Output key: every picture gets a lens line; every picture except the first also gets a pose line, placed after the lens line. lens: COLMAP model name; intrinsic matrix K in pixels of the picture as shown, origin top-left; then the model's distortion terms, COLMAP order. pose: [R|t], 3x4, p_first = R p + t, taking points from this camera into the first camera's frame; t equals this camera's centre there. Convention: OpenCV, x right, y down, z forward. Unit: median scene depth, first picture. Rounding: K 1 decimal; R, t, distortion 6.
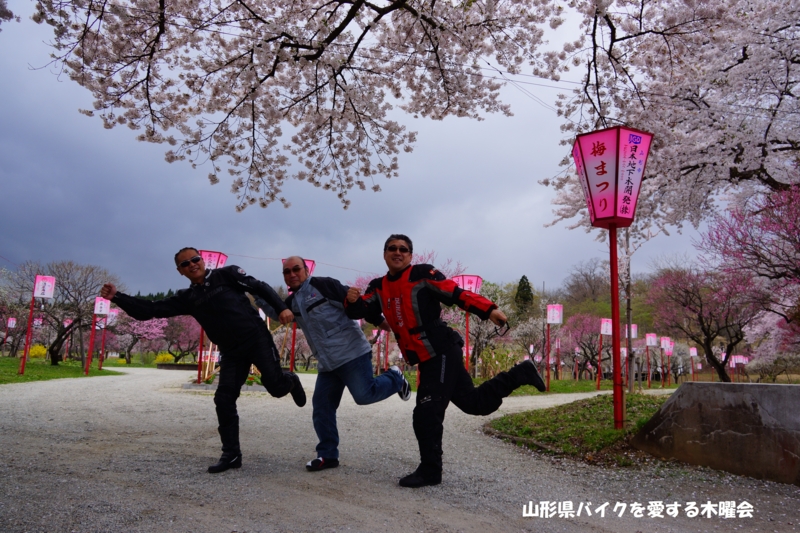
lens RADIAL K [[607.0, 0, 400.0], [0, 607.0, 266.5], [0, 0, 1]] dist [-0.010706, 0.001583]
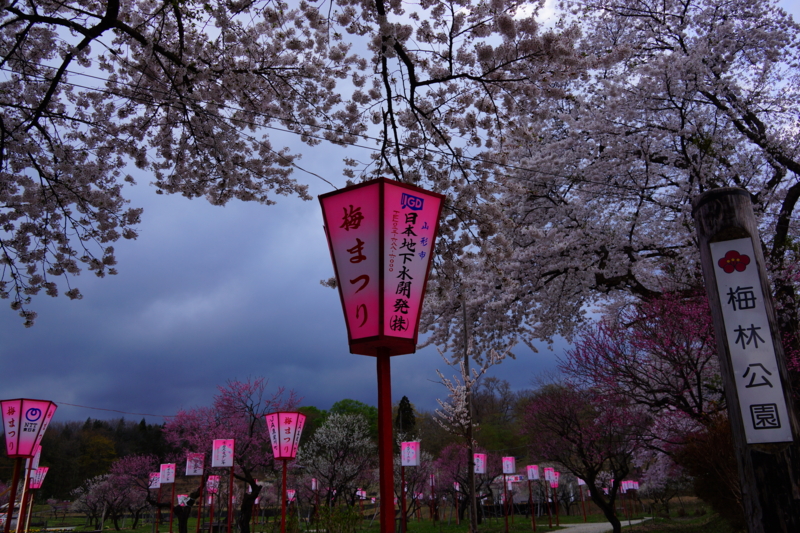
lens RADIAL K [[644.4, 0, 400.0], [0, 644.4, 266.5], [0, 0, 1]] dist [0.011582, 0.006381]
pose [[0.982770, 0.007979, 0.184660, 0.151490], [0.025897, 0.983269, -0.180309, -0.021887], [-0.183010, 0.181984, 0.966121, 0.239134]]
